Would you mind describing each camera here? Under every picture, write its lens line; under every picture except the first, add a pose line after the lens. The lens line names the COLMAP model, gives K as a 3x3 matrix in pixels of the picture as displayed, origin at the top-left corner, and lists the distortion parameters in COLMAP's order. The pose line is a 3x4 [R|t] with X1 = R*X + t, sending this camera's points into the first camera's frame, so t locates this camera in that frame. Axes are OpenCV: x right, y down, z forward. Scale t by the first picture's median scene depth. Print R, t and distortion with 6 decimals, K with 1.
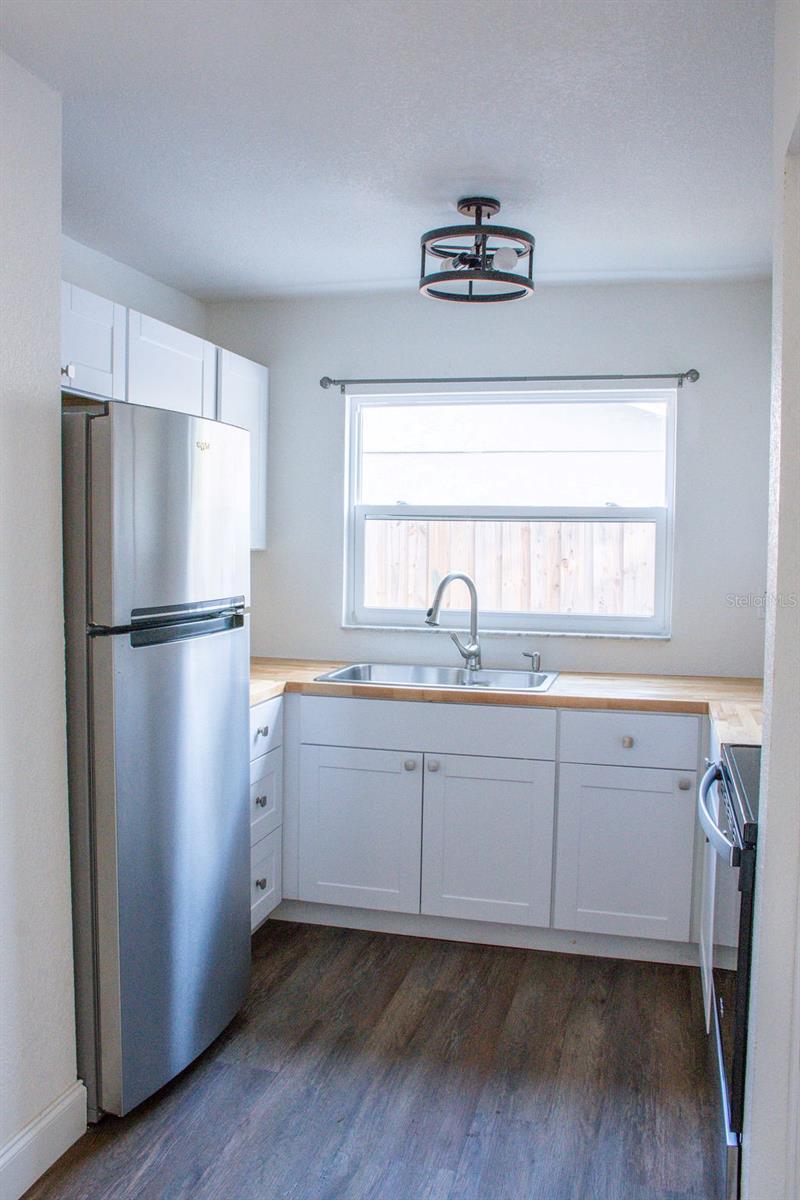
lens RADIAL K [[1013.2, 0, 403.4], [0, 1013.2, 601.9], [0, 0, 1]] dist [-0.064464, 0.034673]
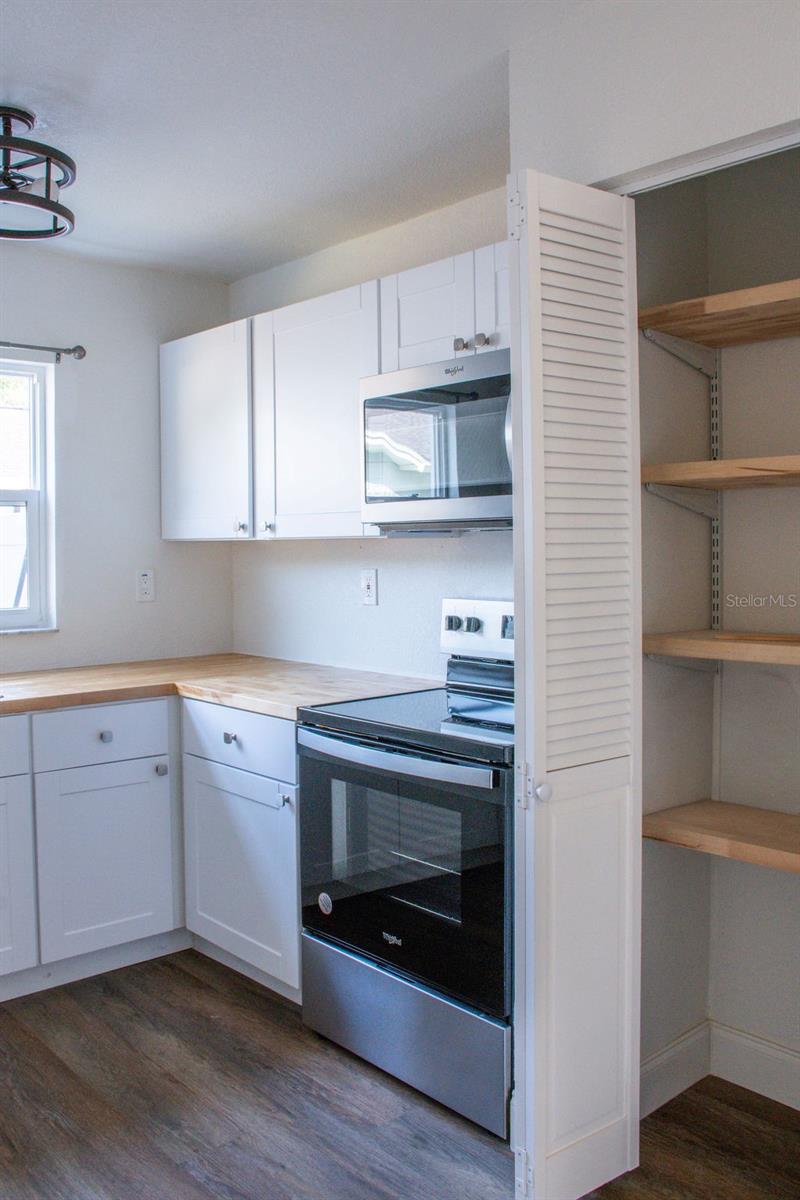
lens RADIAL K [[1013.2, 0, 401.9], [0, 1013.2, 593.8], [0, 0, 1]] dist [-0.064464, 0.034673]
pose [[0.550563, -0.052386, 0.833148, -0.391920], [0.069098, 0.997464, 0.017055, 0.010451], [-0.831929, 0.048179, 0.552787, 0.252405]]
